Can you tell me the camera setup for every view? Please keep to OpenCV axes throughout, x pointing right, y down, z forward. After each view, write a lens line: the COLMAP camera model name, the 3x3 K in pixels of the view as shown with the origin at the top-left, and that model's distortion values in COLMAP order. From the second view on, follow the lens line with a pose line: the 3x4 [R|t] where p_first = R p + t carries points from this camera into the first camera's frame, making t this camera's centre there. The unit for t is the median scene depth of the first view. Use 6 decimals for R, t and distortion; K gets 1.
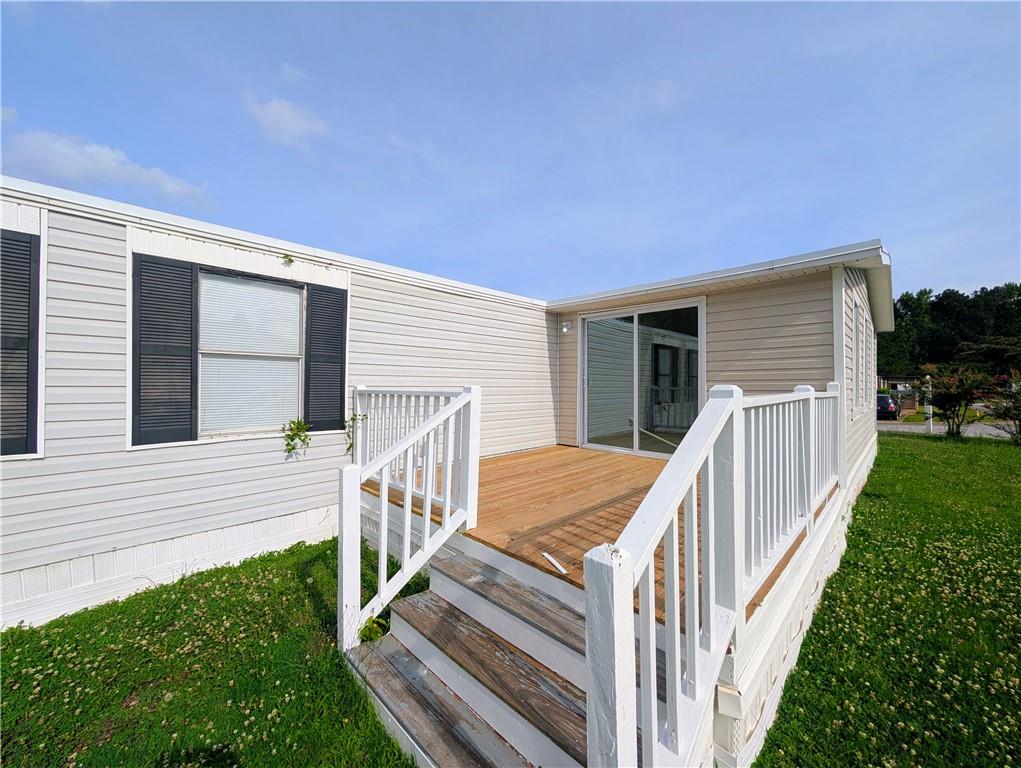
lens RADIAL K [[388.6, 0, 514.3], [0, 388.6, 381.5], [0, 0, 1]] dist [0.001183, 0.000160]
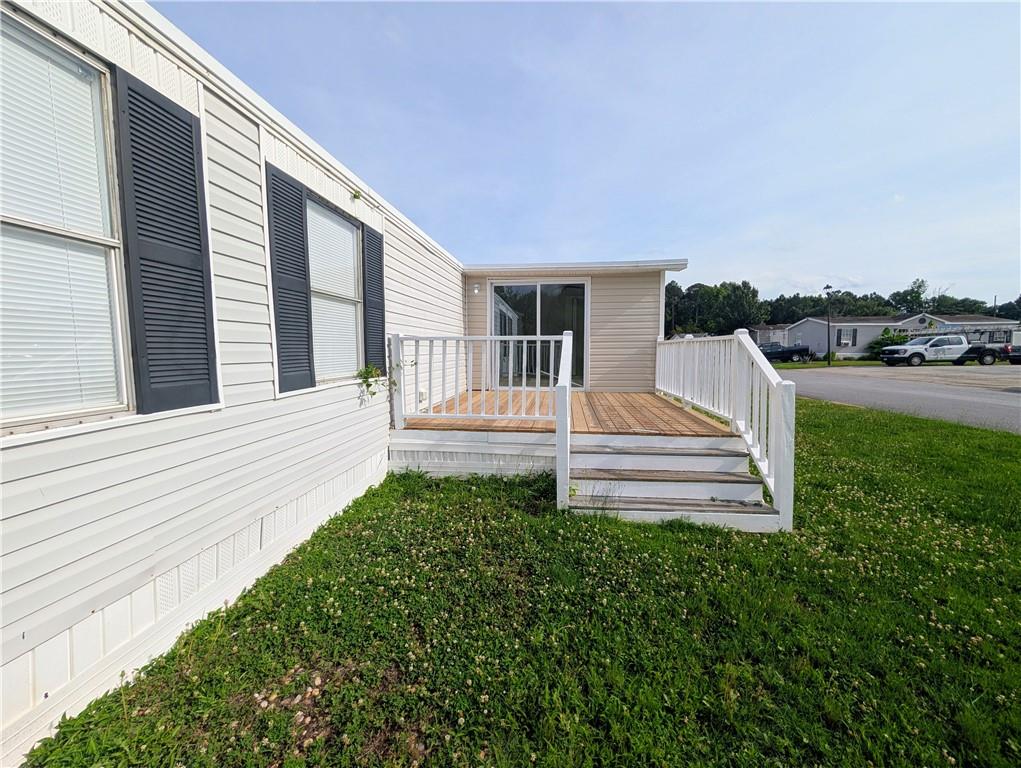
lens RADIAL K [[387.9, 0, 515.6], [0, 387.9, 382.2], [0, 0, 1]] dist [0.001514, 0.000319]
pose [[0.784562, -0.060609, 0.617082, -0.562555], [-0.000091, 0.995200, 0.097863, 0.027853], [-0.620051, -0.076836, 0.780790, -0.006551]]
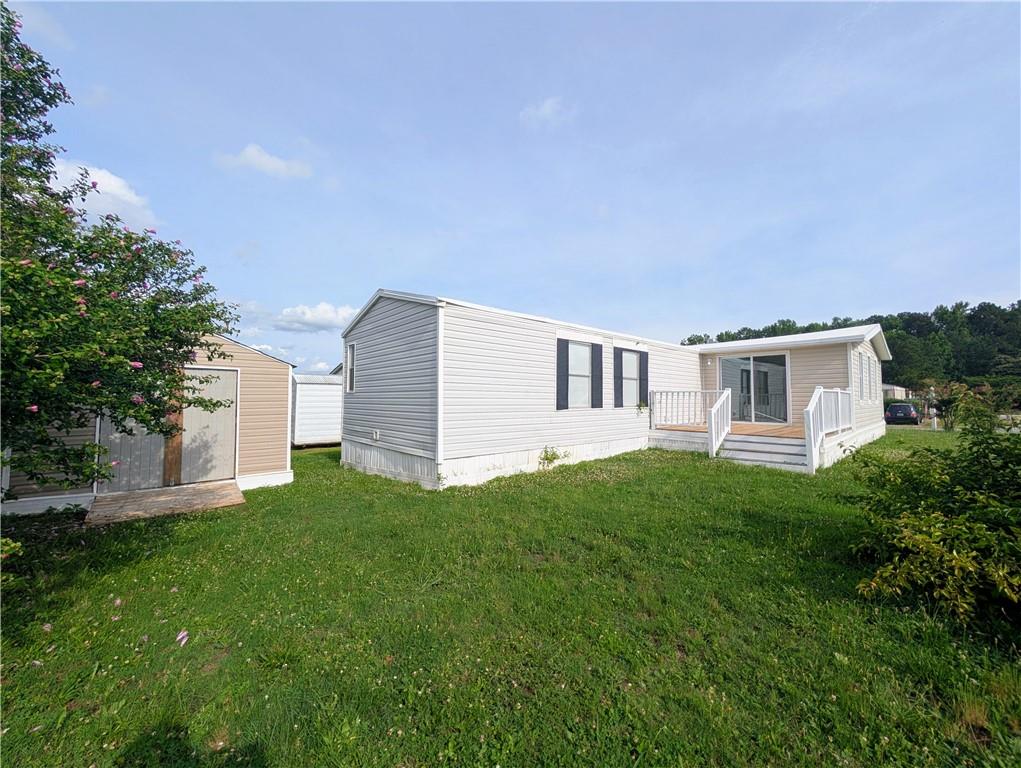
lens RADIAL K [[388.6, 0, 514.3], [0, 388.6, 381.5], [0, 0, 1]] dist [0.001183, 0.000160]
pose [[0.998666, -0.003350, -0.051520, -0.827777], [0.001418, 0.999296, -0.037491, 0.035690], [0.051609, 0.037368, 0.997968, -1.110045]]
